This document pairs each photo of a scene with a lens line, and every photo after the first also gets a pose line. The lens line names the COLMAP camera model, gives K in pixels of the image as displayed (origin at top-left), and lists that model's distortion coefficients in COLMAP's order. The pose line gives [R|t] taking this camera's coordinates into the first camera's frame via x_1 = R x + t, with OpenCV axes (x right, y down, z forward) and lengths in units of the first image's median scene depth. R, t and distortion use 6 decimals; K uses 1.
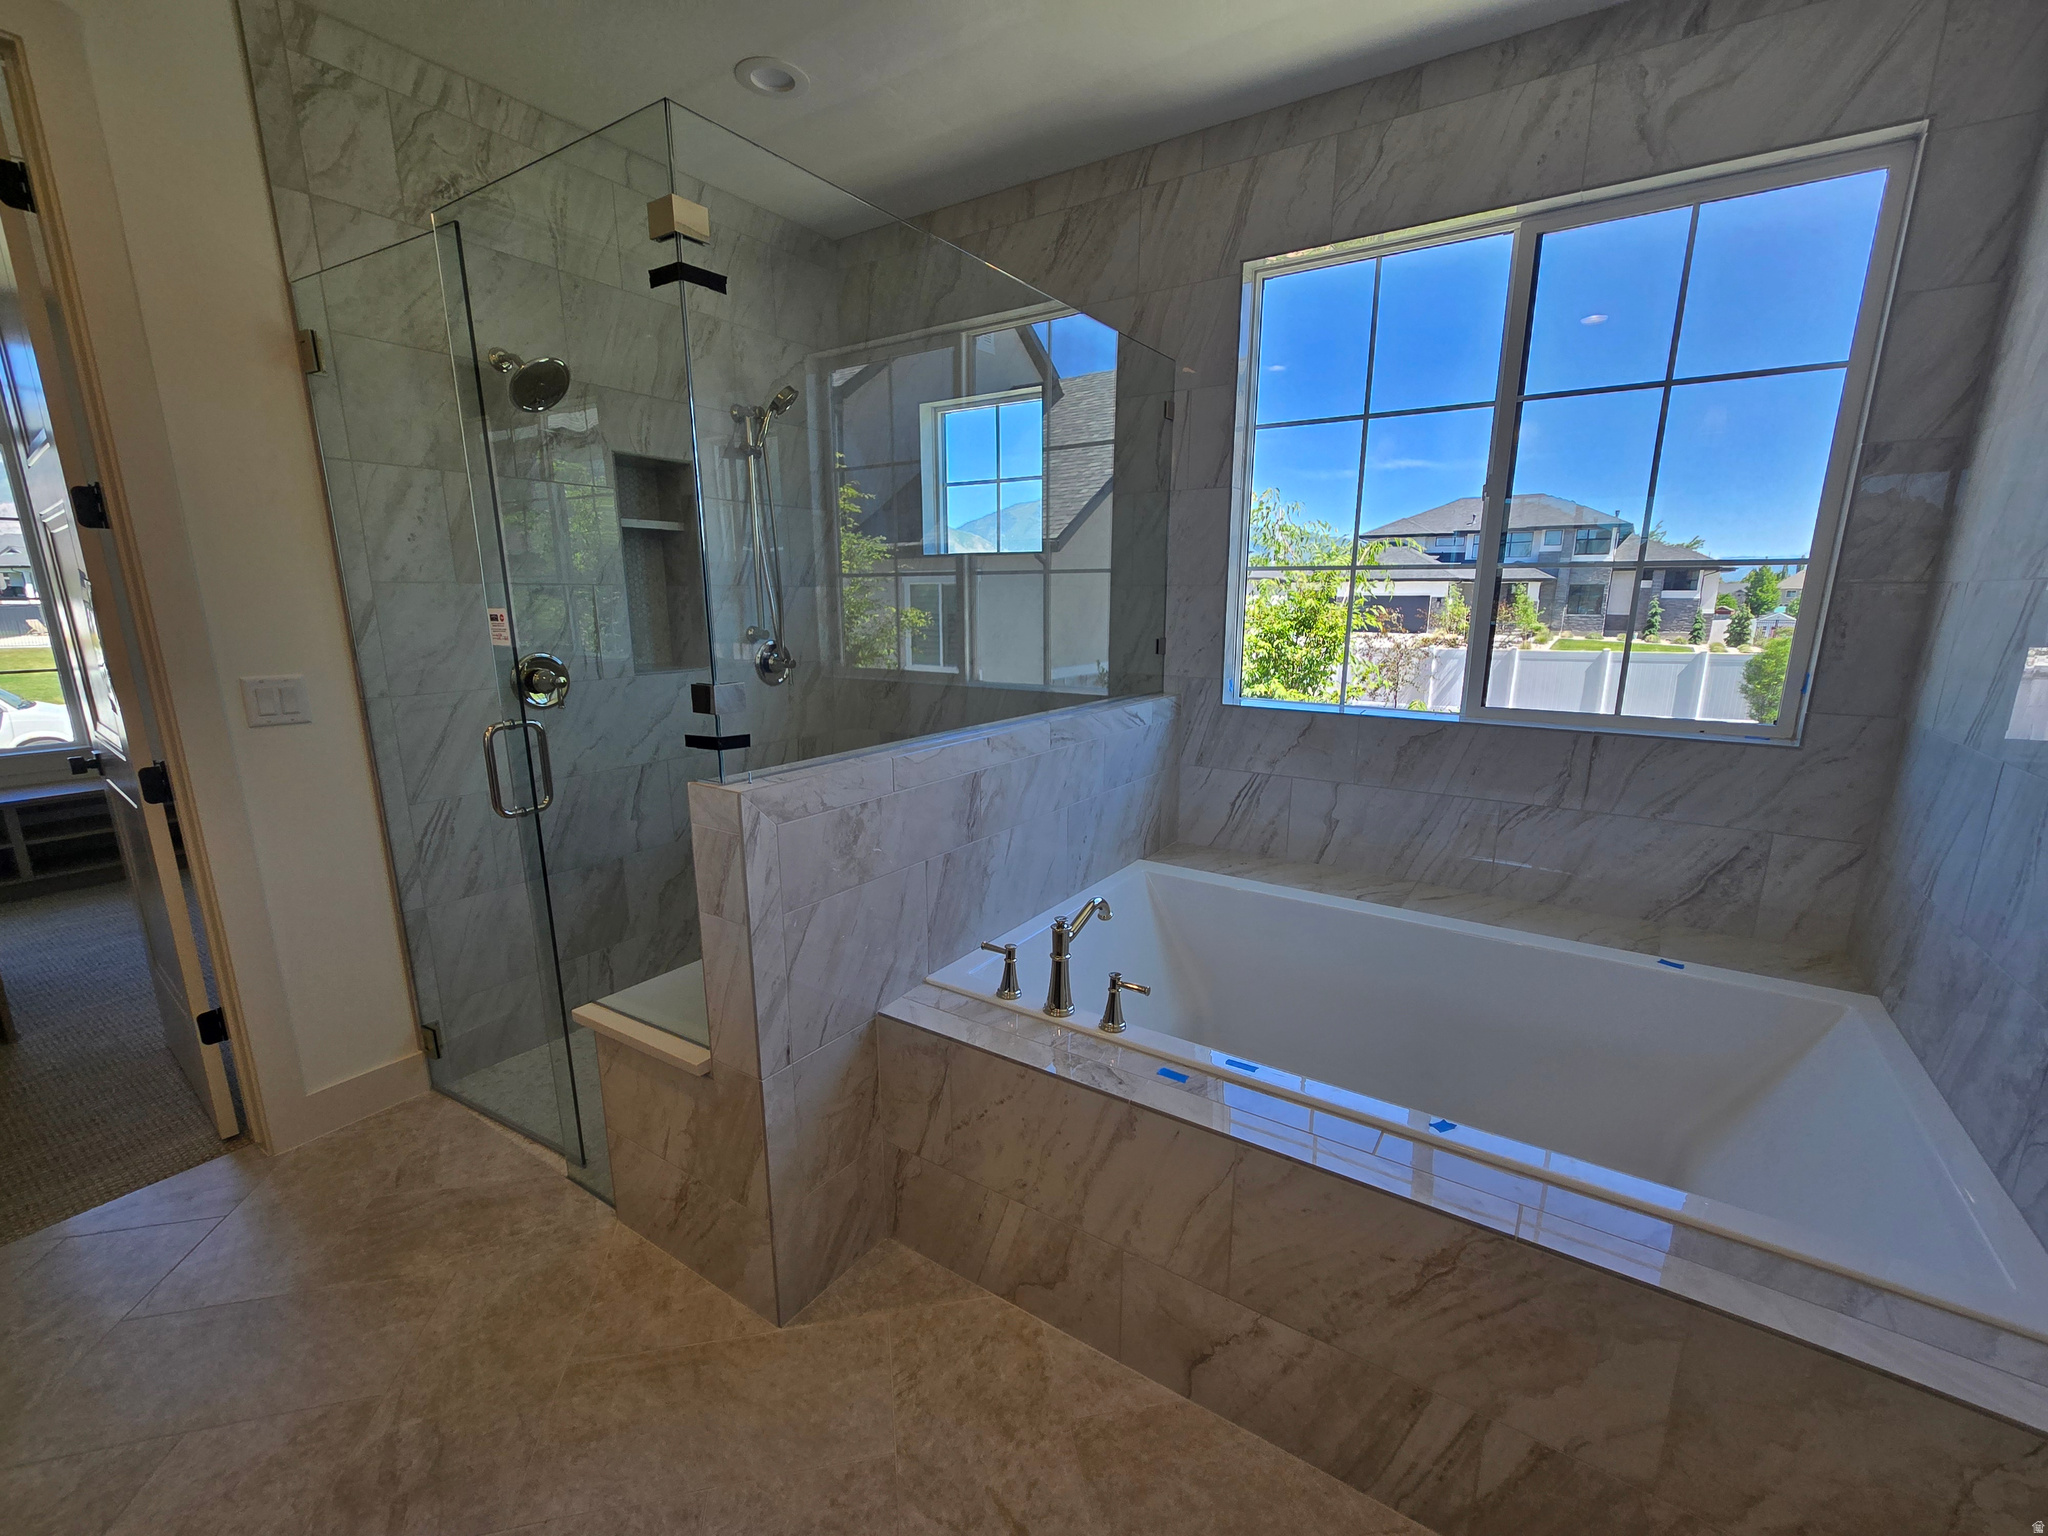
lens RADIAL K [[846.5, 0, 1002.7], [0, 846.5, 778.0], [0, 0, 1]] dist [0.002821, 0.000808]
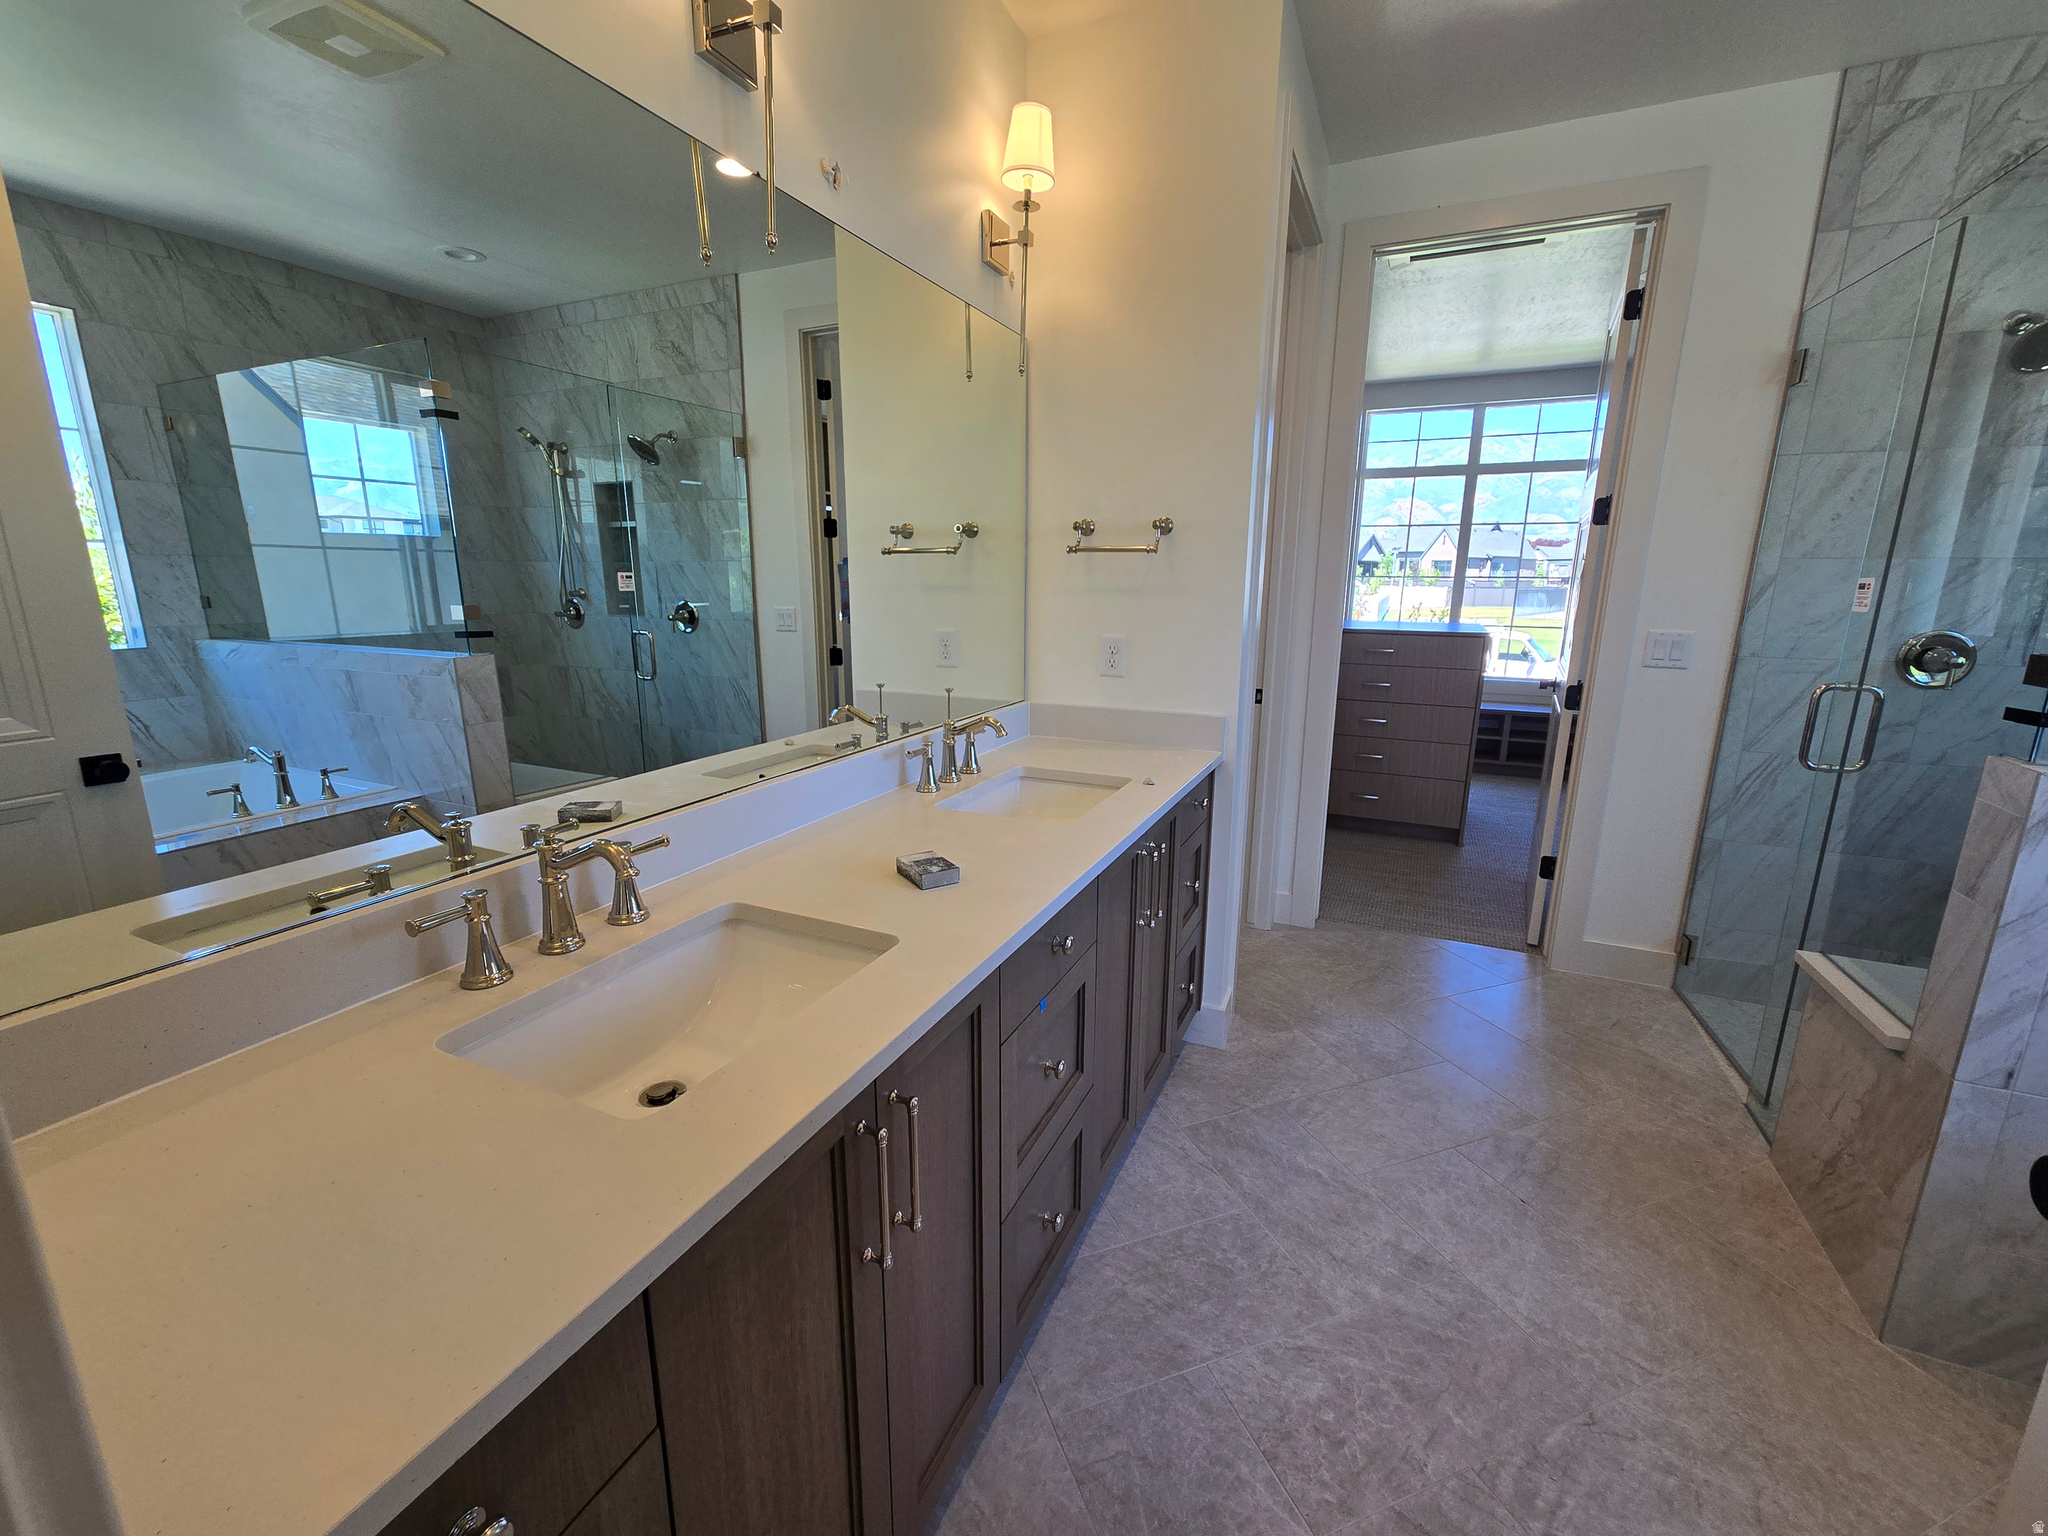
lens RADIAL K [[846.5, 0, 1016.6], [0, 846.5, 765.2], [0, 0, 1]] dist [0.002821, 0.000808]
pose [[0.143037, 0.219852, -0.964990, 0.303519], [-0.226248, 0.956461, 0.184373, 0.065698], [0.963510, 0.191955, 0.186550, -0.180705]]
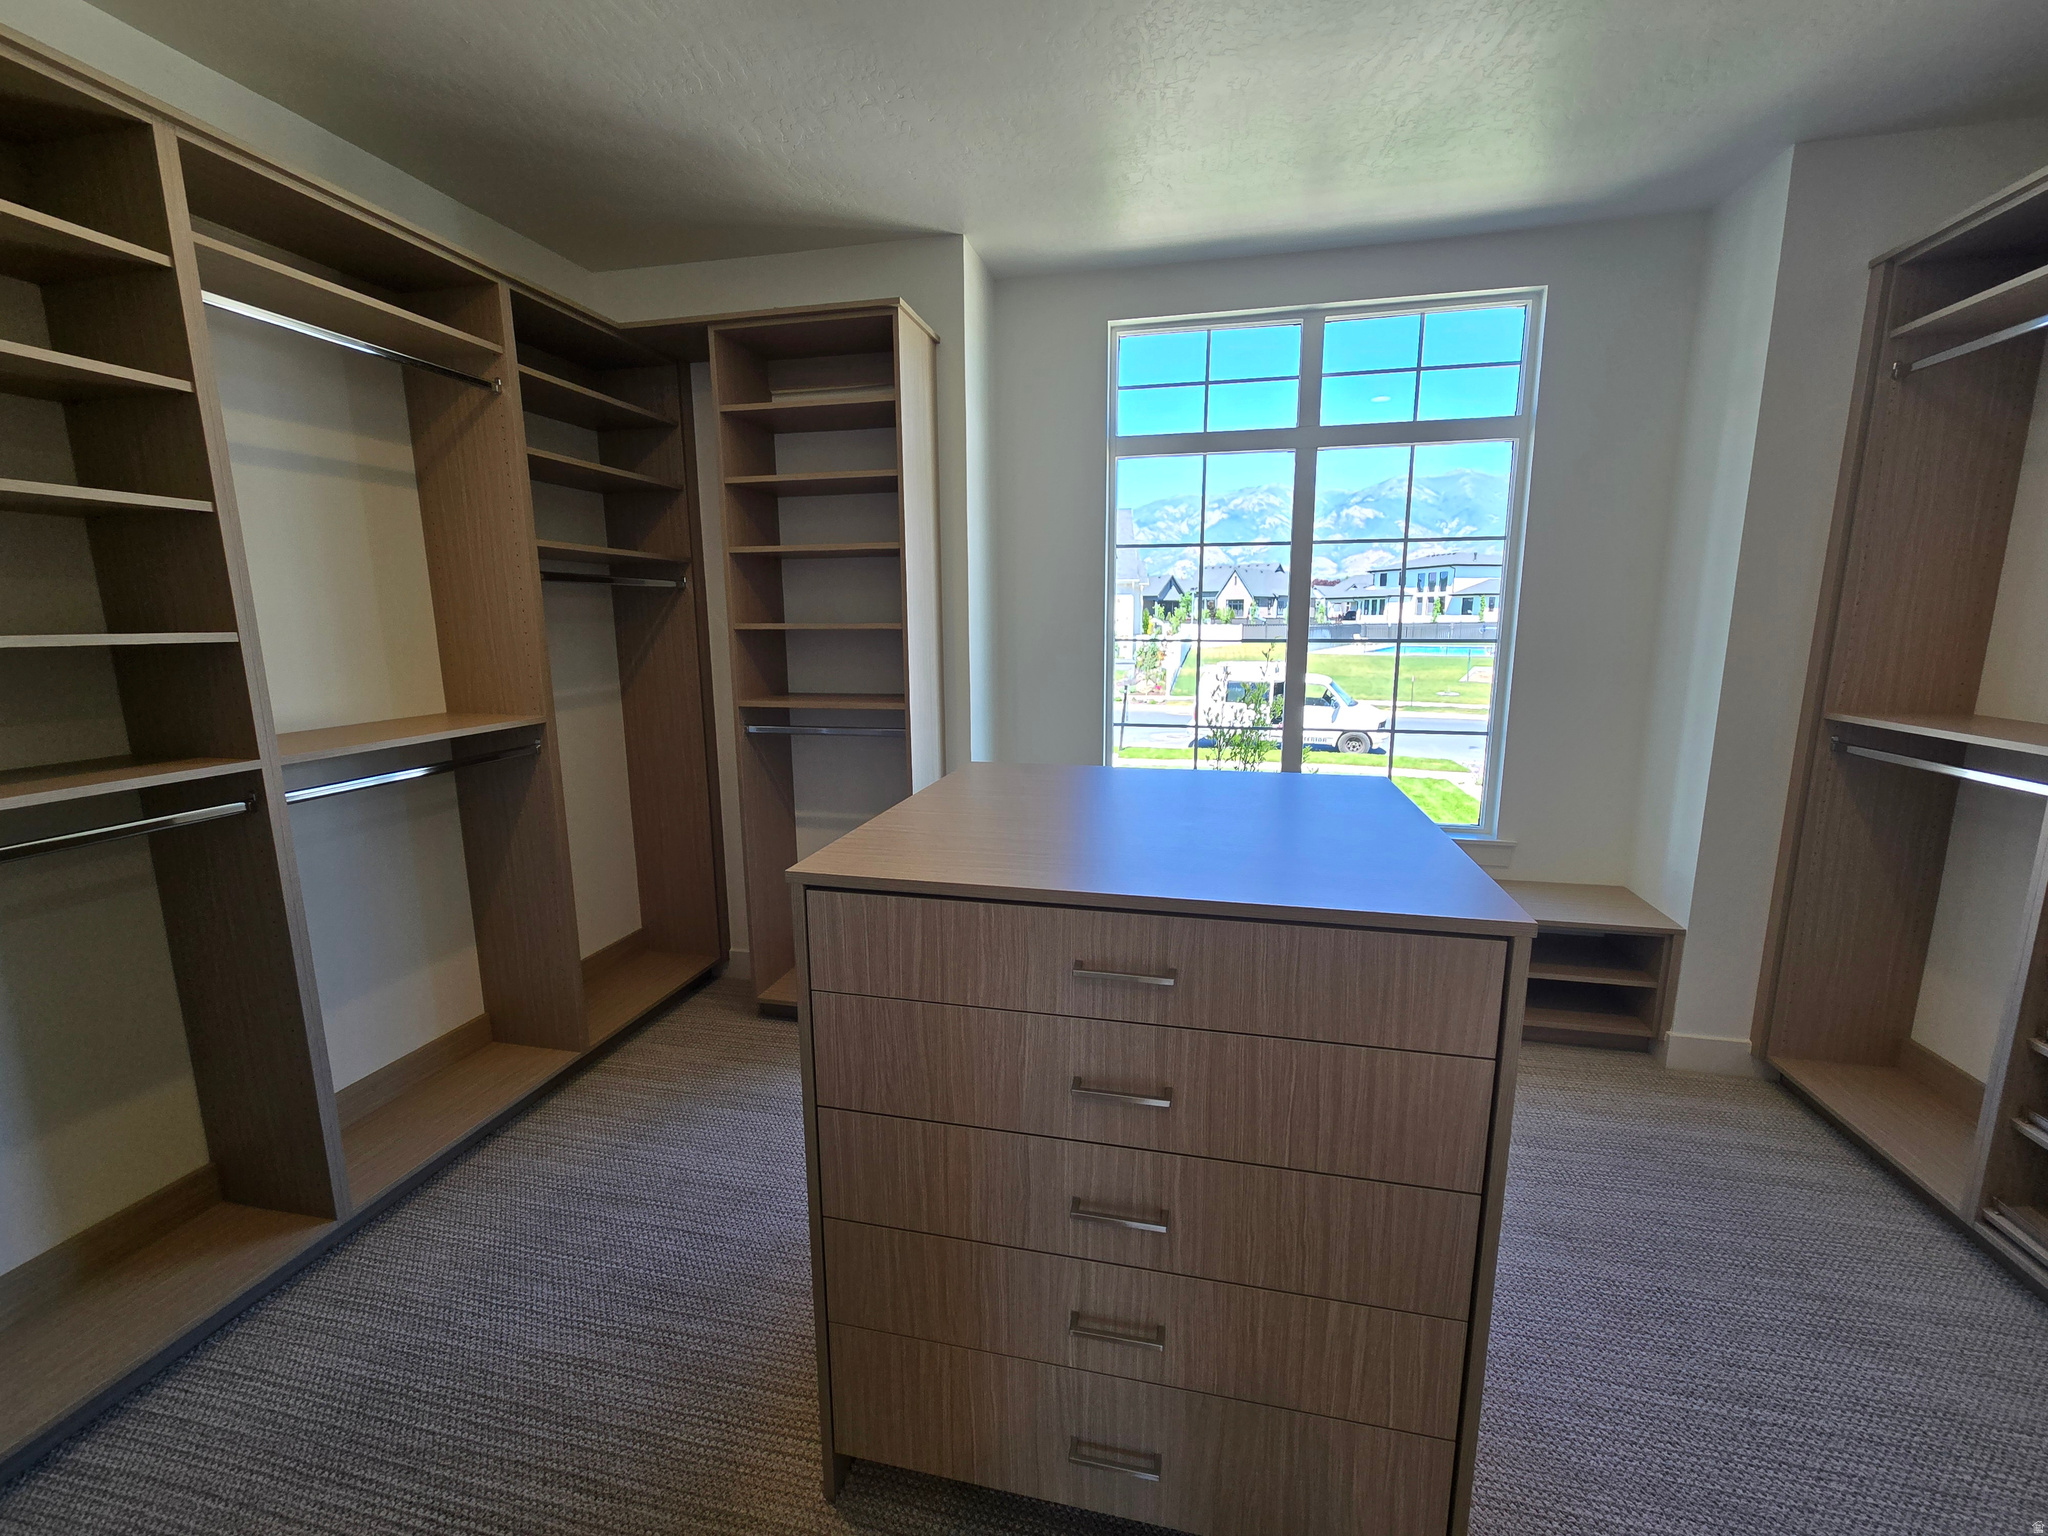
lens RADIAL K [[846.5, 0, 1019.0], [0, 846.5, 764.6], [0, 0, 1]] dist [0.002821, 0.000808]
pose [[0.345885, 0.160050, -0.924525, -0.372142], [-0.199300, 0.975391, 0.094293, -0.051375], [0.916866, 0.151643, 0.369272, 0.232459]]
